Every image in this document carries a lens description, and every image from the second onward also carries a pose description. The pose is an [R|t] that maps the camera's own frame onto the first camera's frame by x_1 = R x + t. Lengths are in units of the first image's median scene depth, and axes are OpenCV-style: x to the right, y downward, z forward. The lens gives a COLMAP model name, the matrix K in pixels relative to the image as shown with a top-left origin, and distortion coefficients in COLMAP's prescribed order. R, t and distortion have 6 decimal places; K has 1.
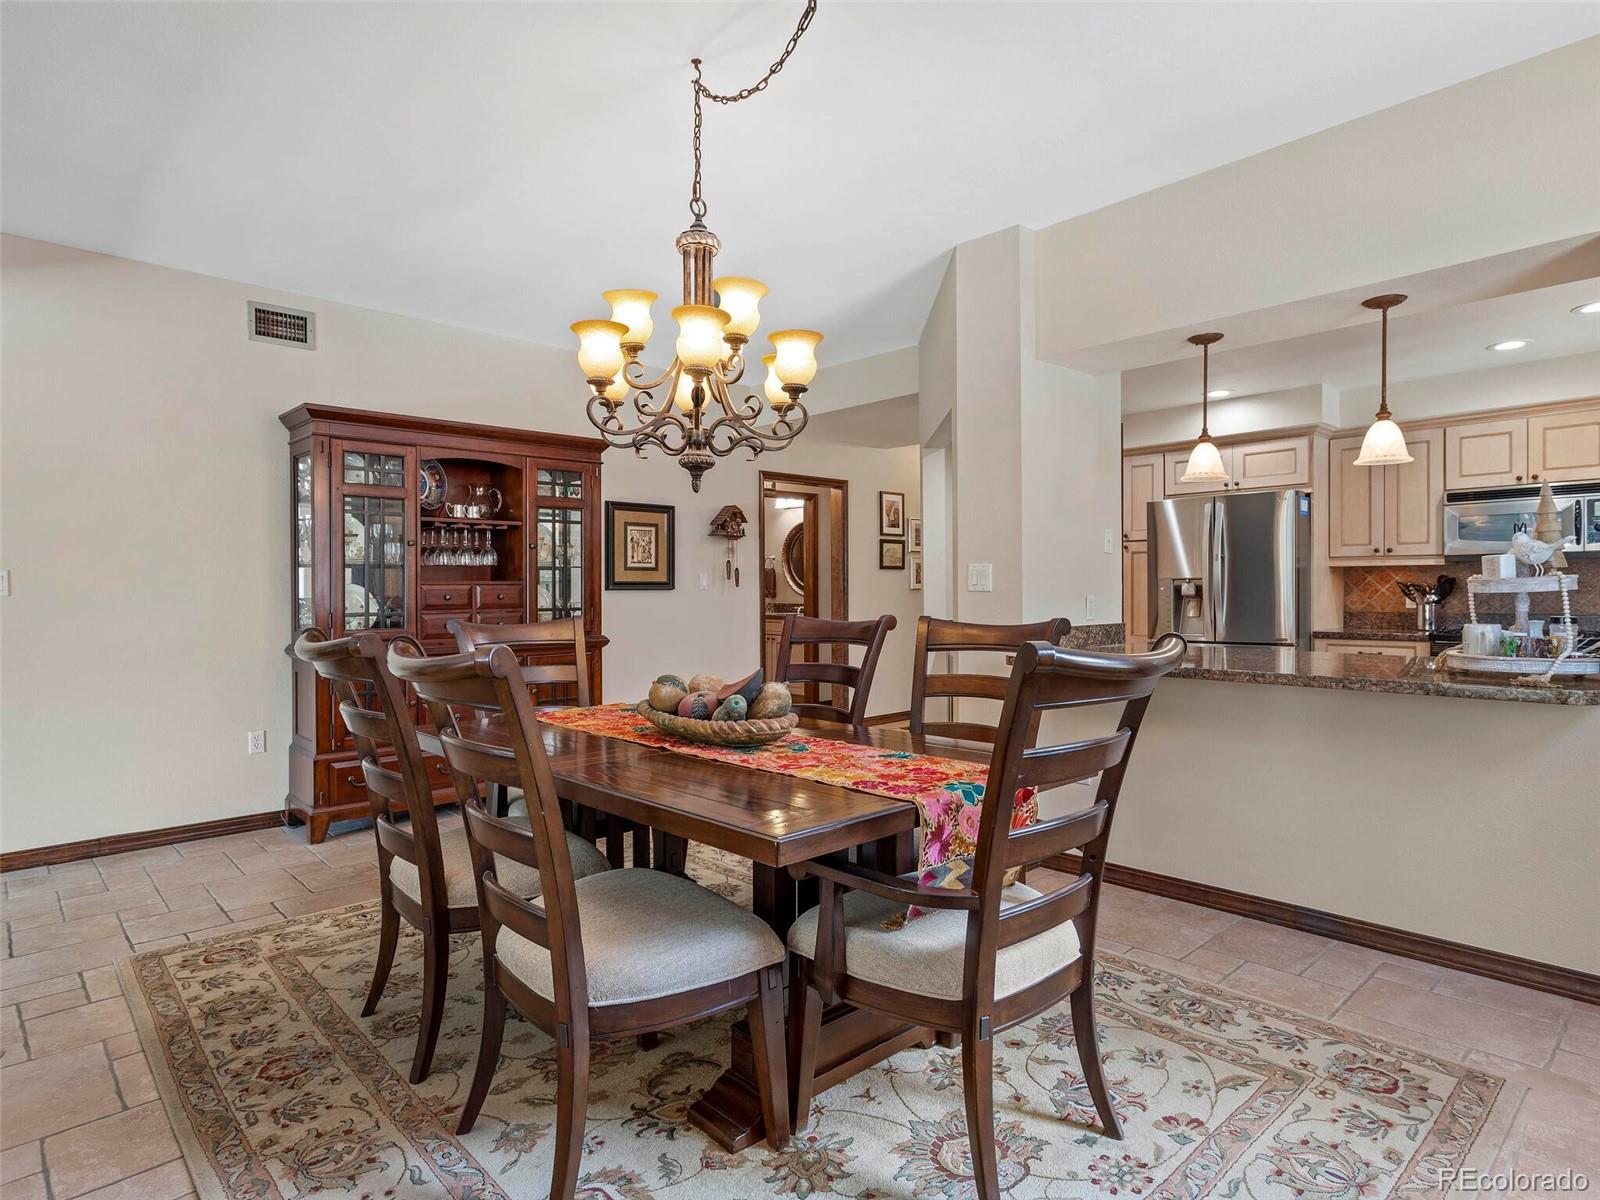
lens RADIAL K [[878.6, 0, 800.0], [0, 878.6, 600.0], [0, 0, 1]] dist [0.002023, 0.001201]
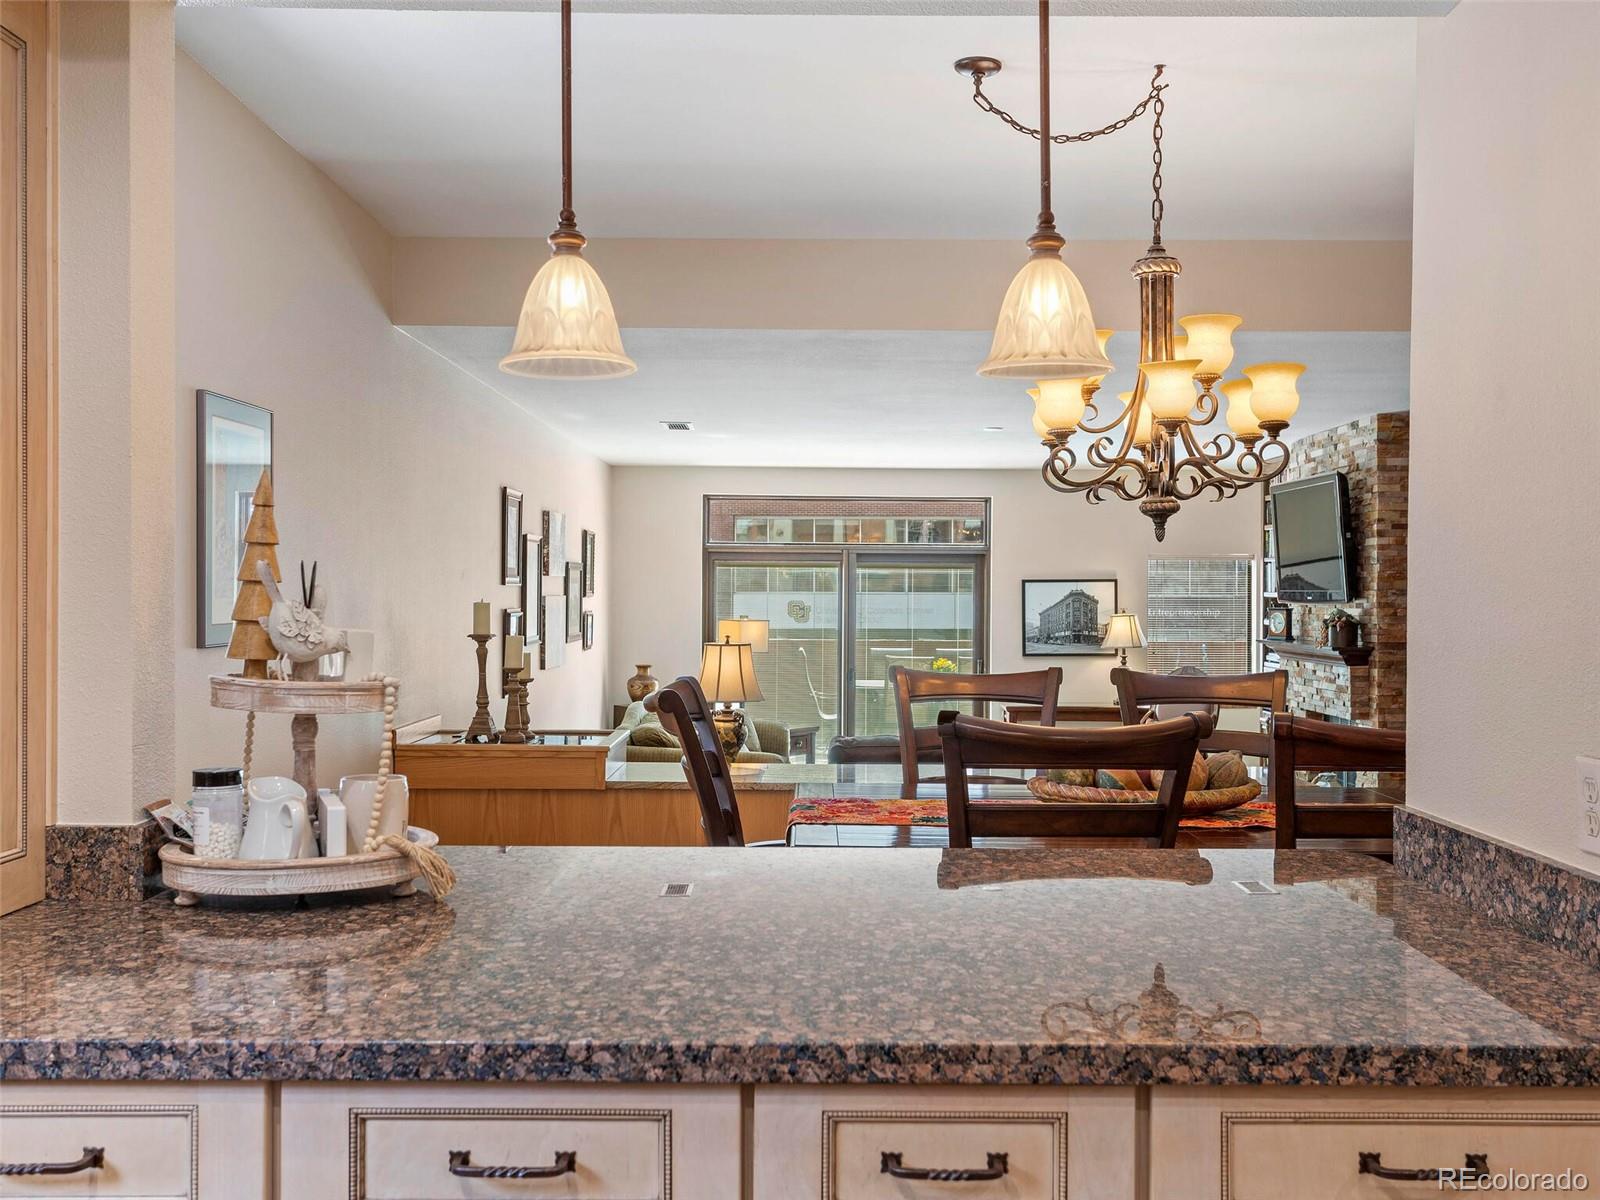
lens RADIAL K [[1498.5, 0, 793.5], [0, 1498.5, 603.8], [0, 0, 1]] dist [0.012092, 0.005043]
pose [[-0.692348, 0.009041, -0.721507, 0.601940], [-0.009539, 0.999719, 0.021680, -0.041964], [0.721501, 0.021892, -0.692068, 0.861171]]
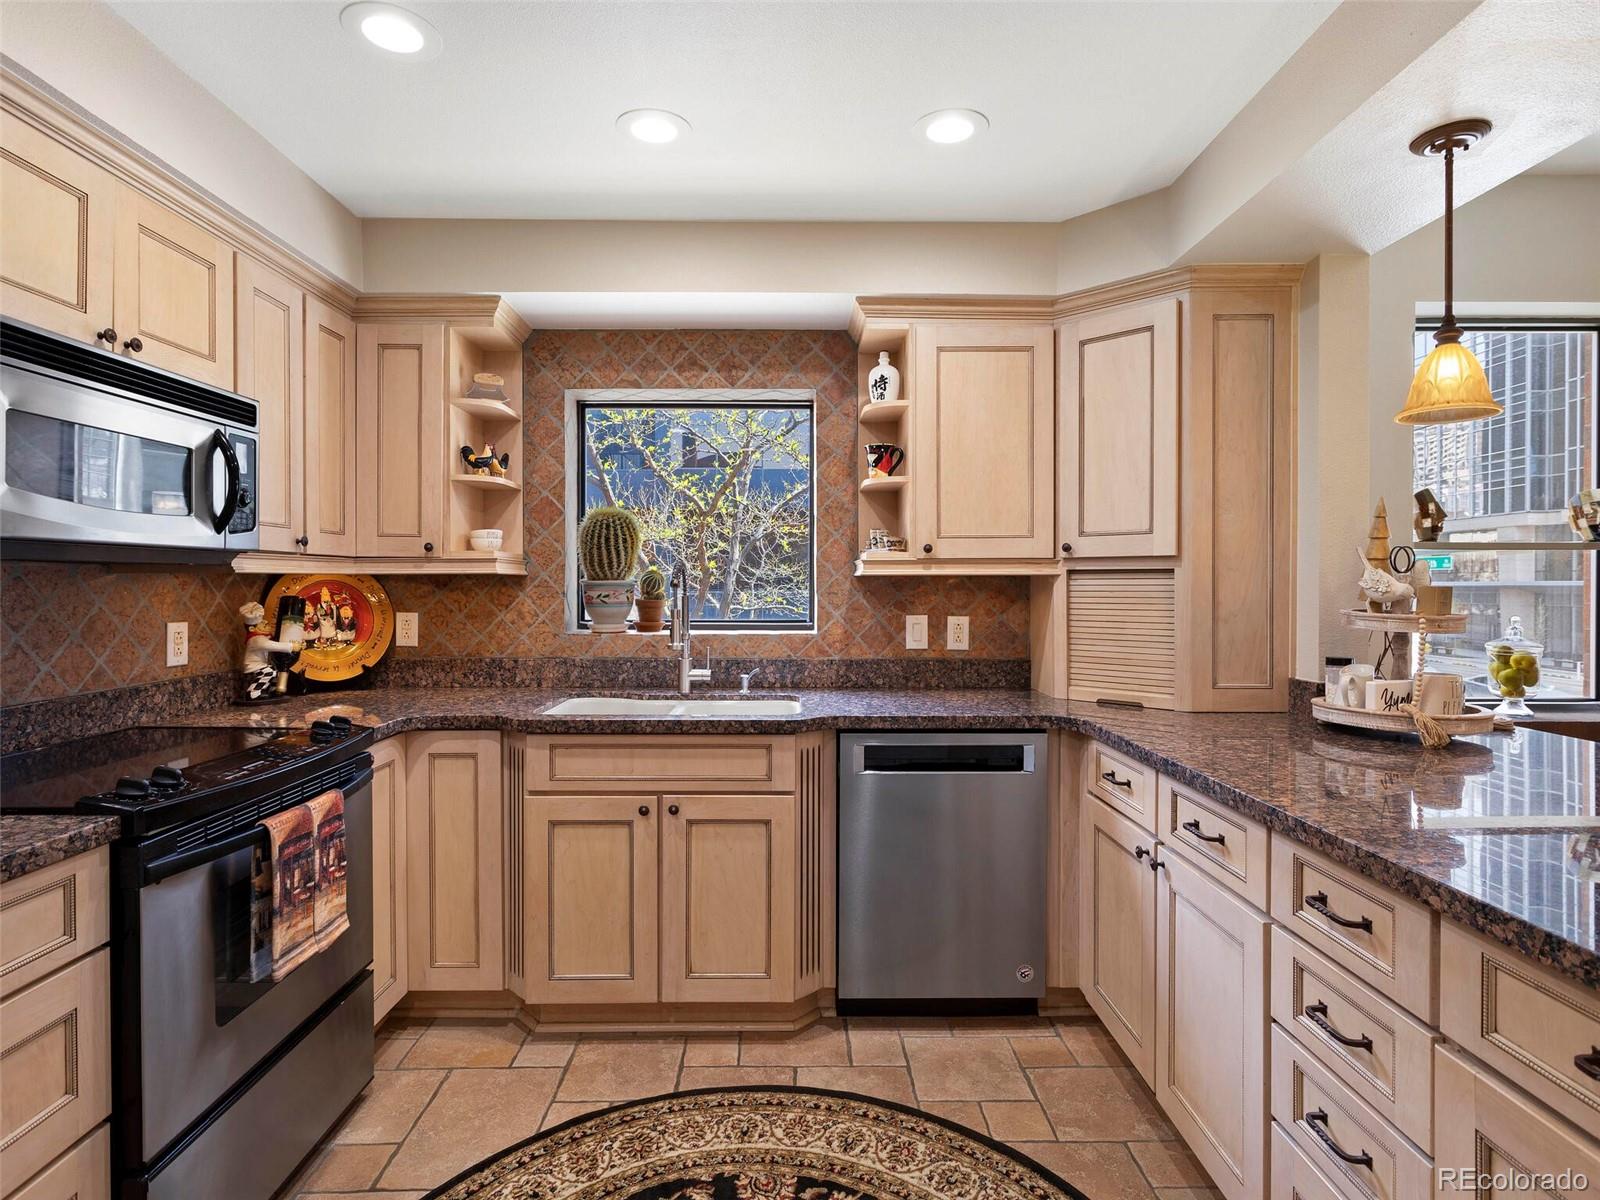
lens RADIAL K [[852.0, 0, 796.9], [0, 852.0, 588.0], [0, 0, 1]] dist [0.001426, 0.001211]
pose [[-0.730631, 0.003122, 0.682765, 0.341398], [0.013285, 0.999865, 0.009644, -0.031620], [-0.682643, 0.016117, -0.730574, 0.973827]]
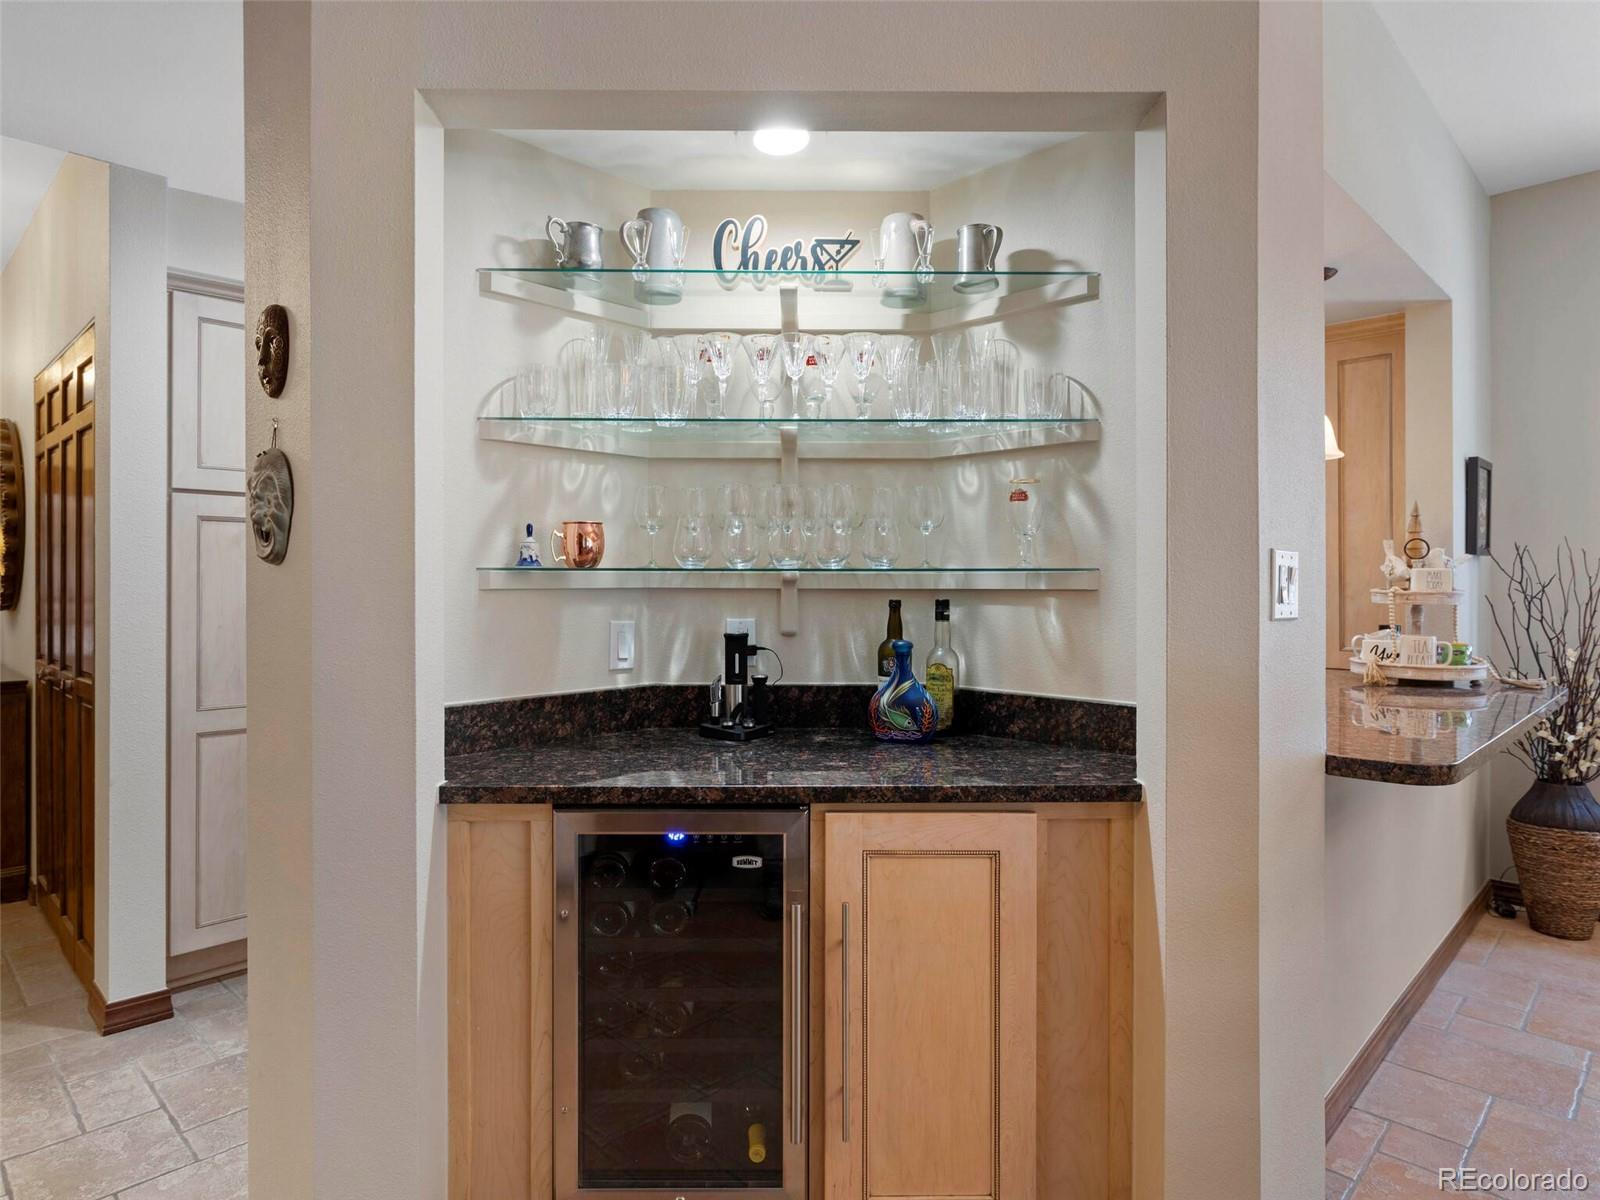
lens RADIAL K [[948.8, 0, 799.0], [0, 948.8, 579.1], [0, 0, 1]] dist [-0.007616, -0.000577]
pose [[-0.047631, 0.007689, 0.998835, -0.146997], [0.013945, 0.999878, -0.007032, -0.019980], [-0.998768, 0.013594, -0.047733, 0.892911]]
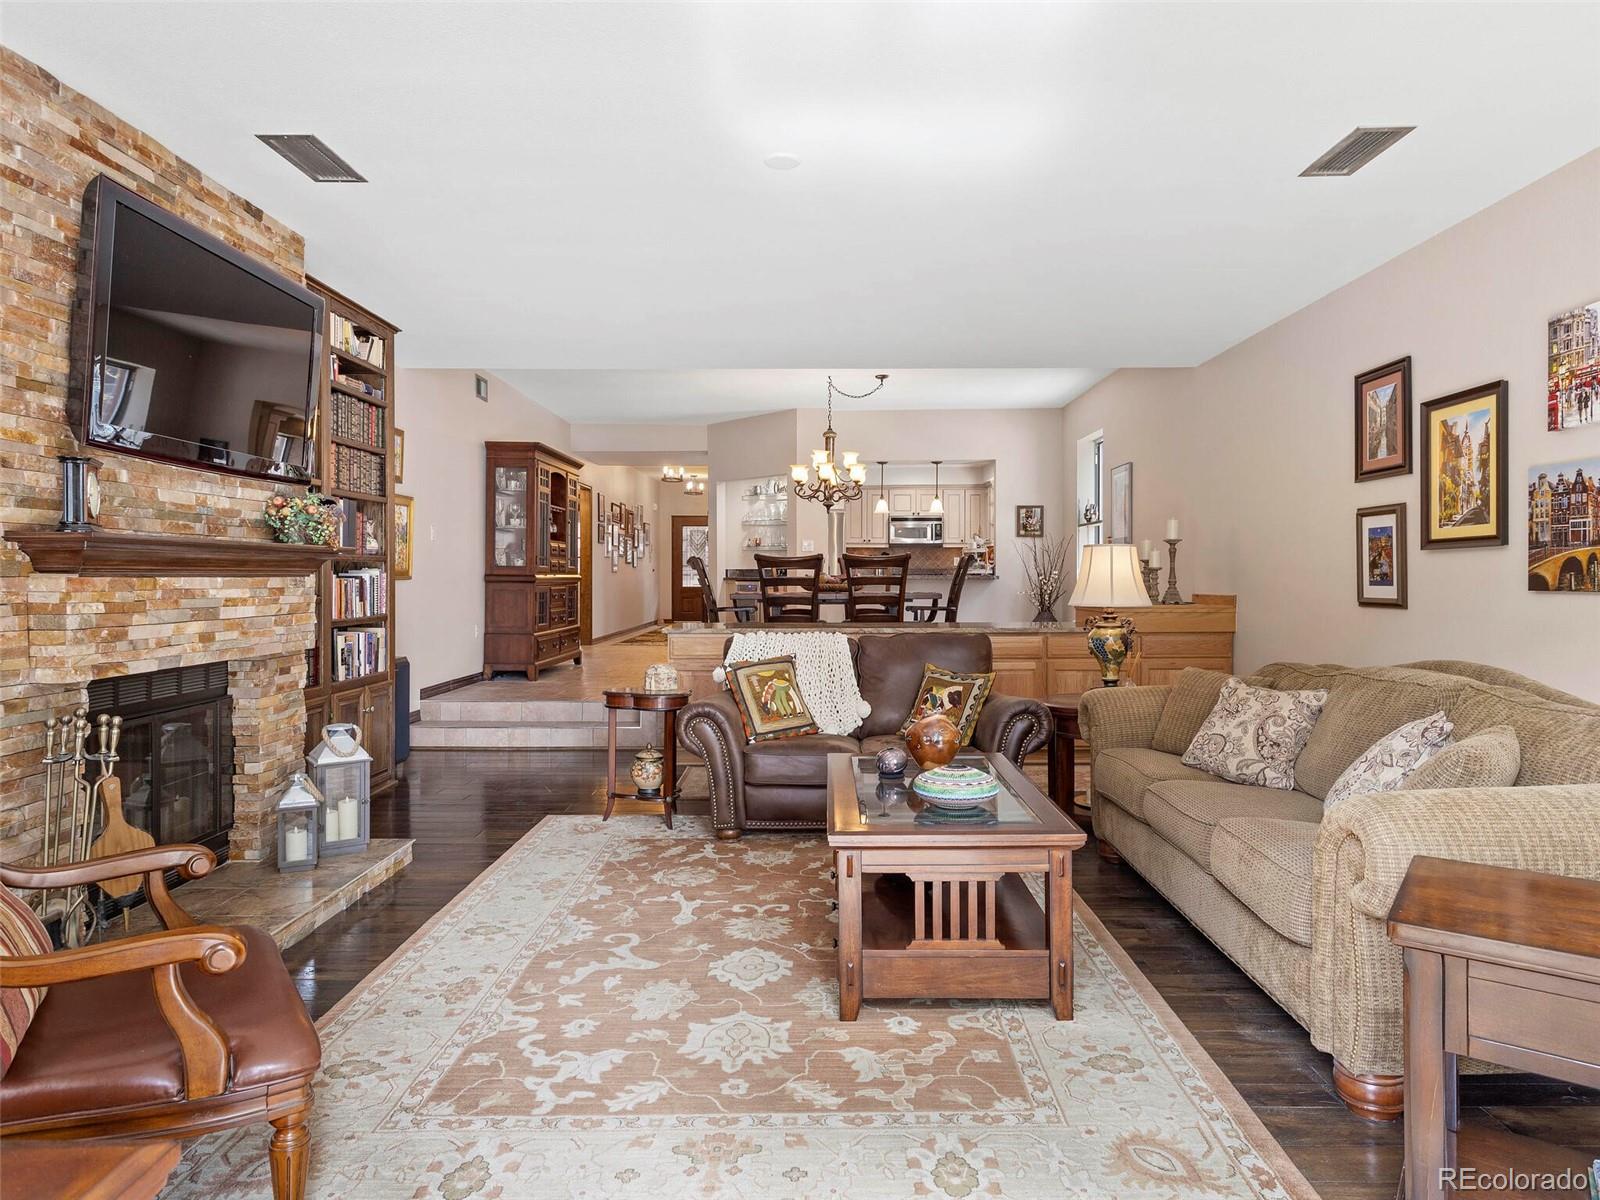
lens RADIAL K [[978.3, 0, 813.5], [0, 978.3, 590.0], [0, 0, 1]] dist [-0.005112, 0.017169]
pose [[0.686583, -0.004184, 0.727040, -1.282563], [0.005987, 0.999982, 0.000102, 0.070467], [-0.727027, 0.004283, 0.686595, -0.642348]]
